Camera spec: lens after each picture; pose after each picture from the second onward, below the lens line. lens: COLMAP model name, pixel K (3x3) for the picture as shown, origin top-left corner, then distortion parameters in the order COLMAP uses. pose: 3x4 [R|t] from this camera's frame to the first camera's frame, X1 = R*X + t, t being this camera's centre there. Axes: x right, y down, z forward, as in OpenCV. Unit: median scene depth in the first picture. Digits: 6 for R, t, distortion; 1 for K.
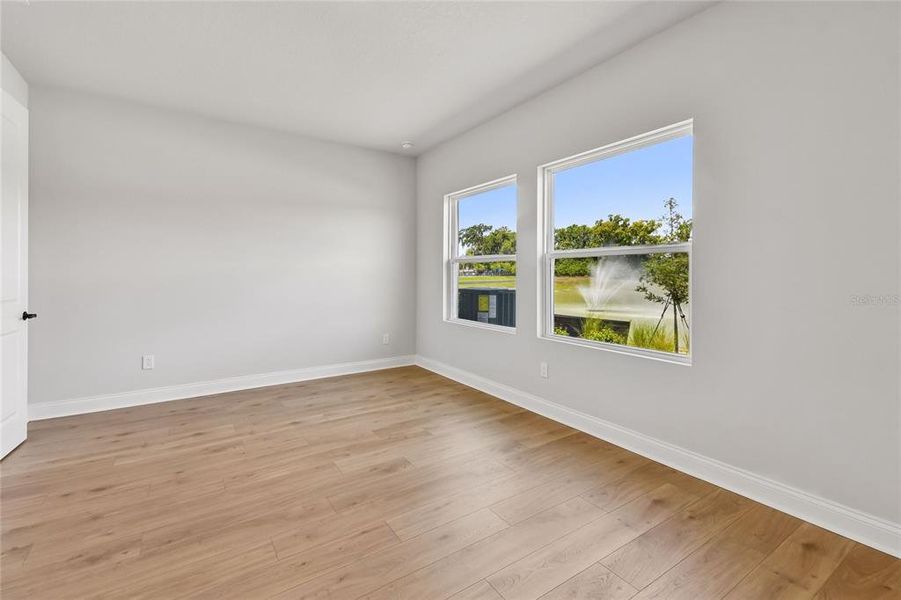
lens RADIAL K [[409.2, 0, 450.5], [0, 409.2, 268.0], [0, 0, 1]] dist [0.001919, -0.000373]
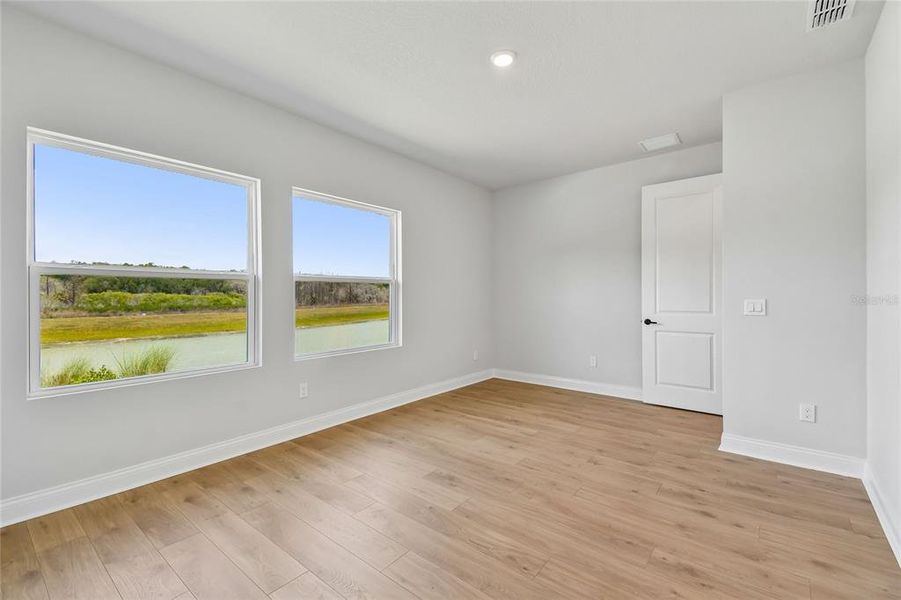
lens RADIAL K [[397.0, 0, 449.6], [0, 397.0, 295.7], [0, 0, 1]] dist [0.010703, 0.000288]
pose [[-0.293359, -0.008977, 0.955960, -1.363059], [0.000735, 0.999953, 0.009616, 0.001060], [-0.956002, 0.003524, -0.293339, 1.547516]]
